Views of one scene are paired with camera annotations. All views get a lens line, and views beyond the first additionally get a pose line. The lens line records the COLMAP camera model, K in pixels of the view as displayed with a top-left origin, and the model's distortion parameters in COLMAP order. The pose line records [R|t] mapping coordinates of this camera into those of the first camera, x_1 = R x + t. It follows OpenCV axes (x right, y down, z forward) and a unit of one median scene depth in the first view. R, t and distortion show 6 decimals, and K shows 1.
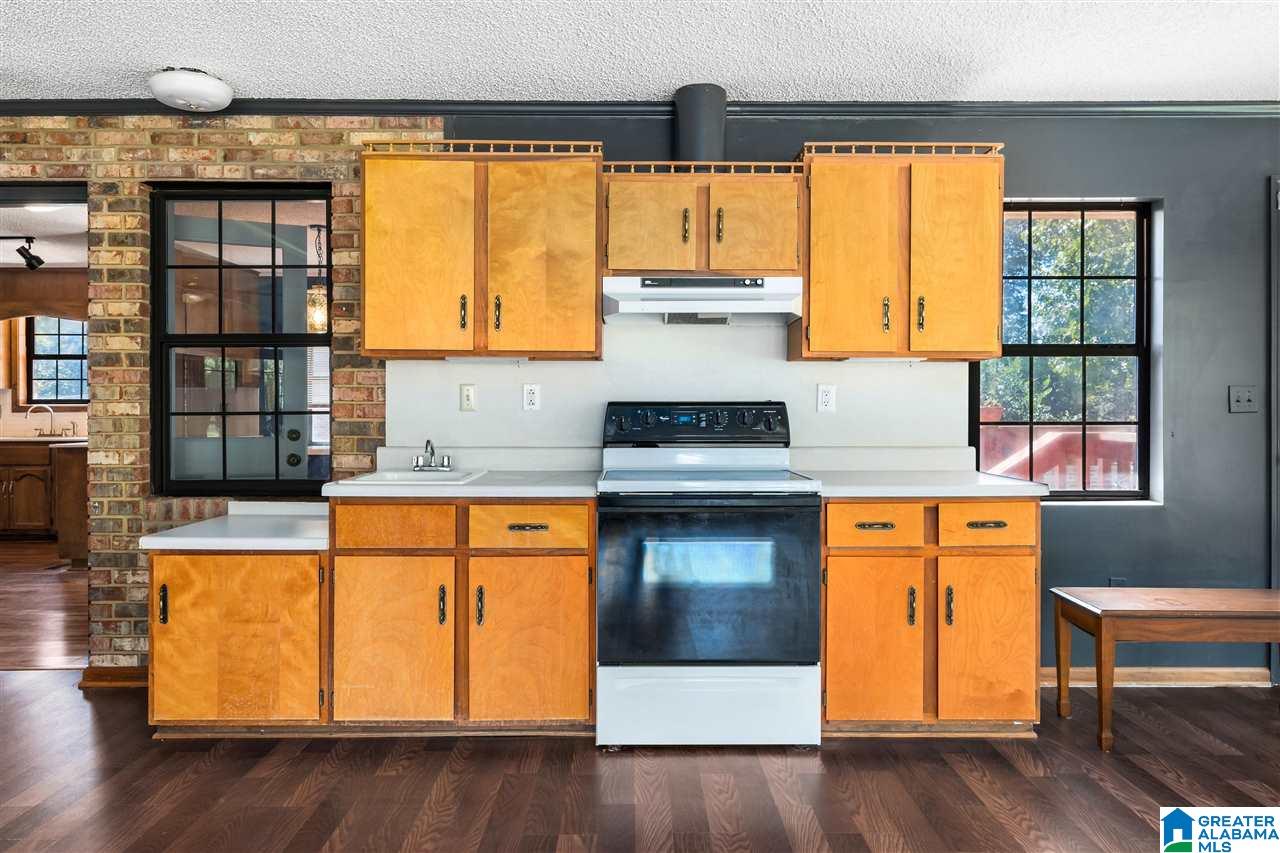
lens RADIAL K [[821.3, 0, 640.3], [0, 821.3, 412.8], [0, 0, 1]] dist [0.000244, -0.000076]
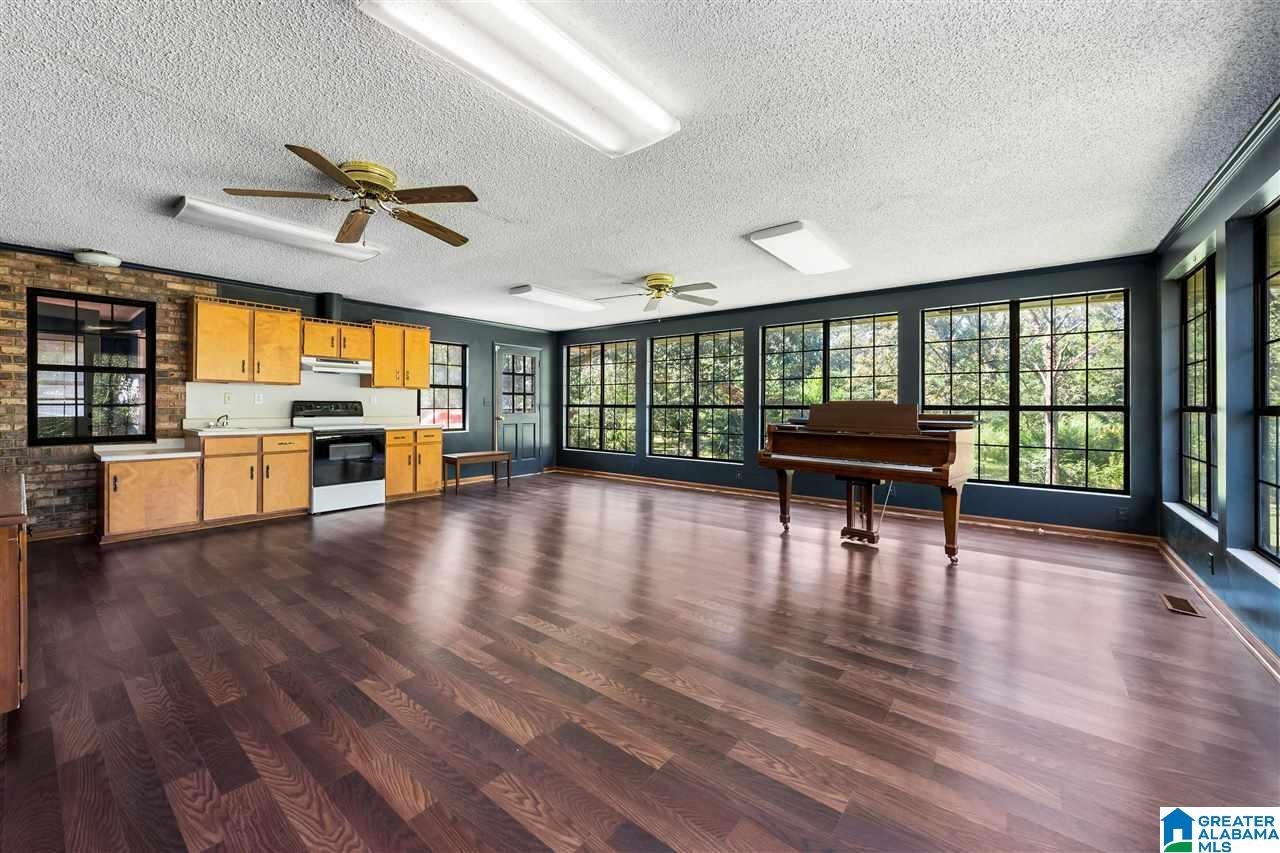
lens RADIAL K [[498.8, 0, 602.3], [0, 498.8, 402.5], [0, 0, 1]] dist [-0.000282, -0.000061]
pose [[0.649852, 0.008200, 0.760016, -0.676643], [-0.000162, 0.999943, -0.010650, 0.009952], [-0.760061, 0.006797, 0.649817, -0.906812]]
